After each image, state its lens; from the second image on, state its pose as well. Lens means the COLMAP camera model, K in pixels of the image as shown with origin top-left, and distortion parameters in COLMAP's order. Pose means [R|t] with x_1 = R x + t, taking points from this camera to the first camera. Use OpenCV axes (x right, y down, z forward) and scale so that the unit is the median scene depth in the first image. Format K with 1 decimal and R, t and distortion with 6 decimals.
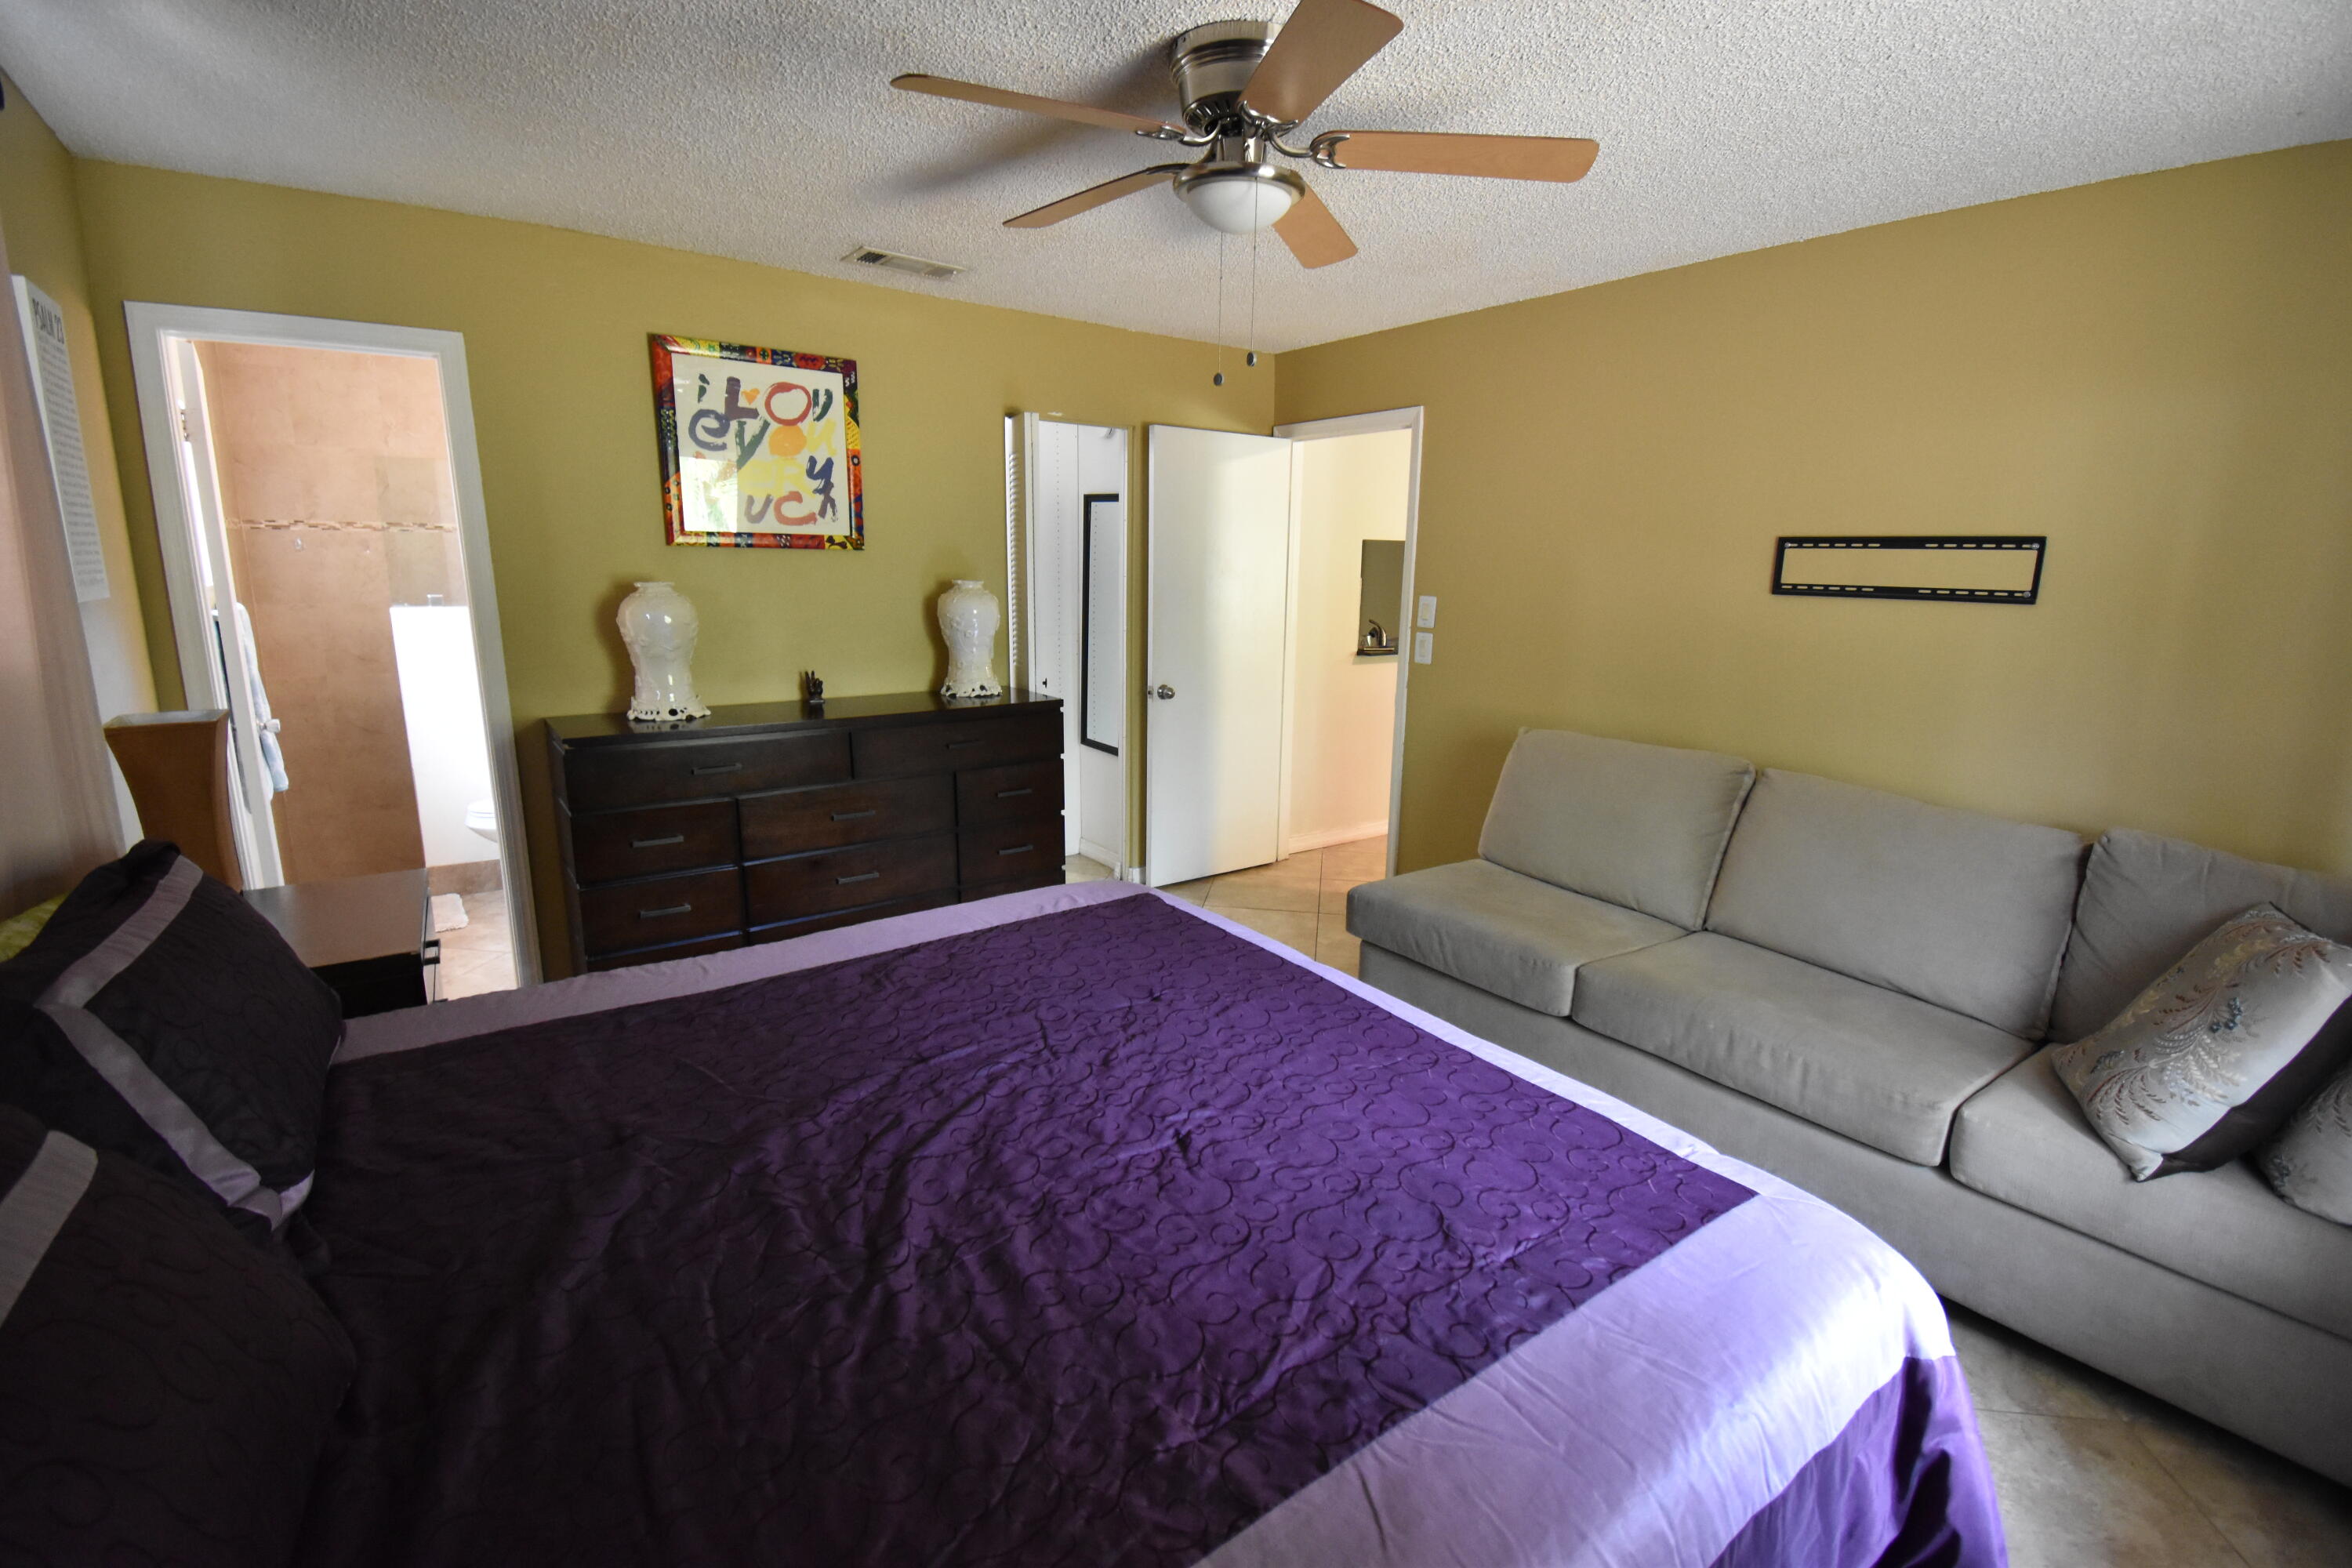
lens RADIAL K [[1037.9, 0, 1172.1], [0, 1037.9, 777.7], [0, 0, 1]] dist [0.011644, -0.019576]
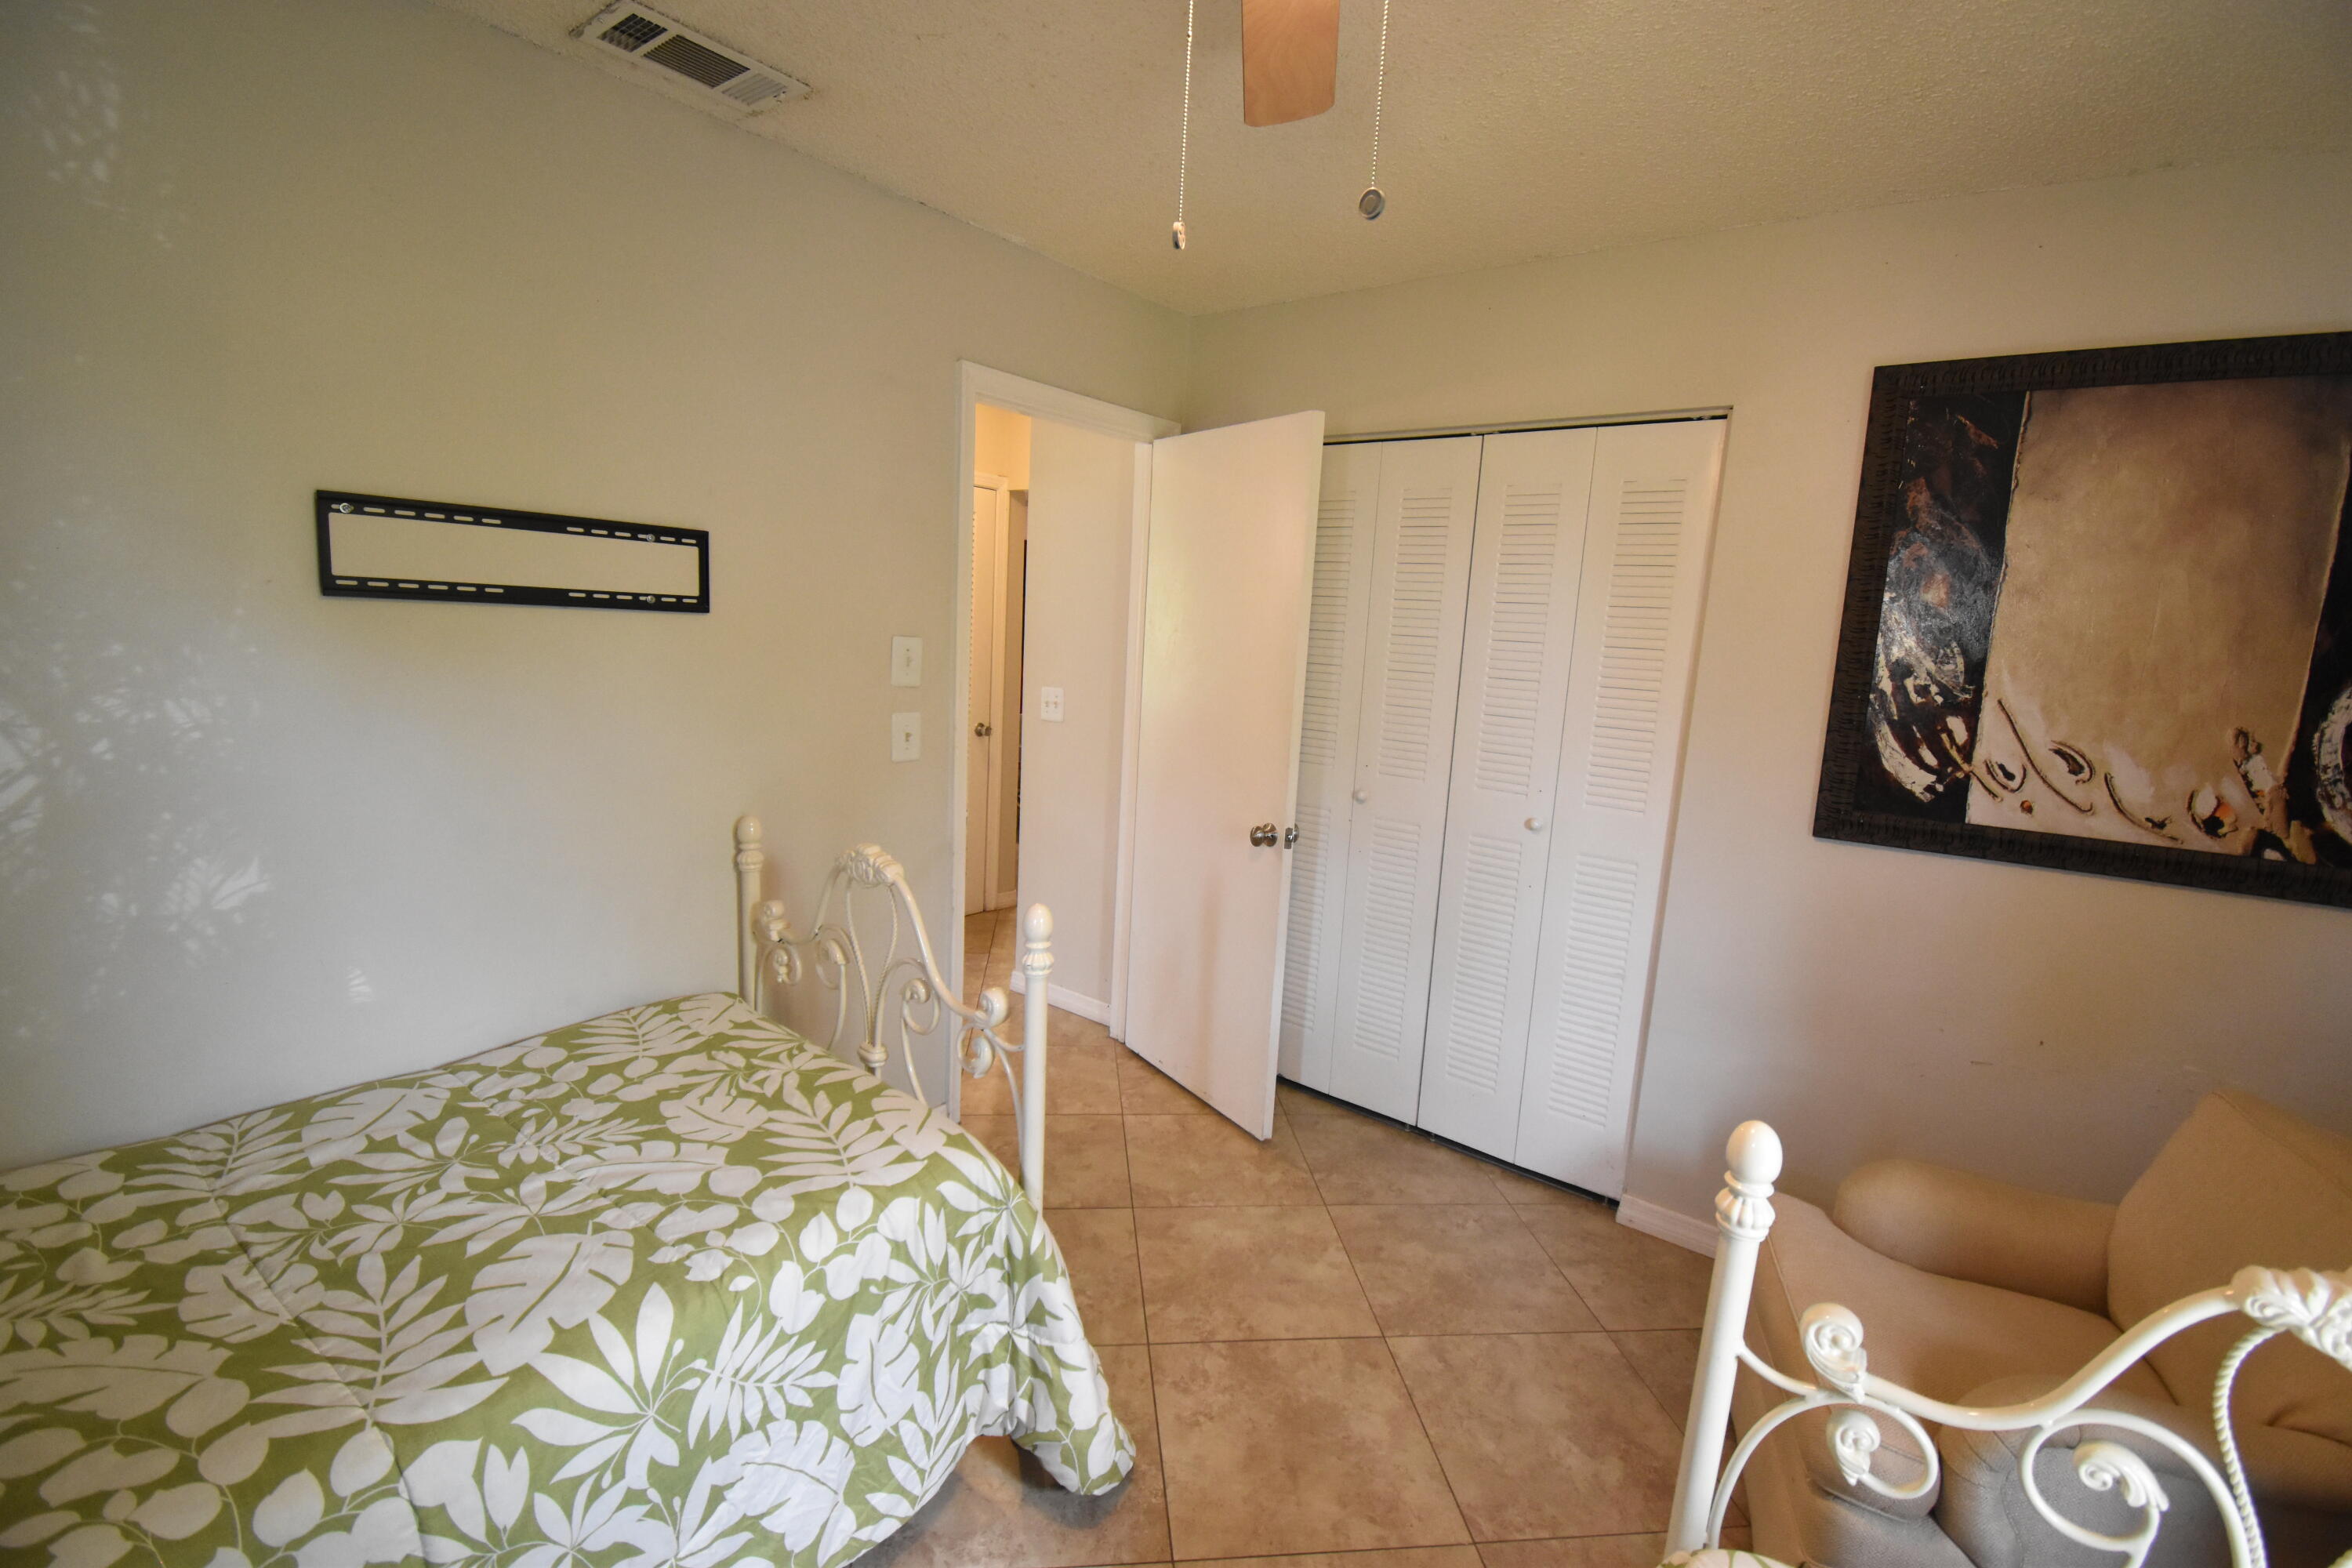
lens RADIAL K [[1037.9, 0, 1177.4], [0, 1037.9, 783.3], [0, 0, 1]] dist [0.011644, -0.019576]
pose [[-0.287041, -0.178324, 0.941174, -0.084668], [0.136689, 0.964841, 0.224496, -0.165400], [-0.948116, 0.193088, -0.252574, 0.851586]]
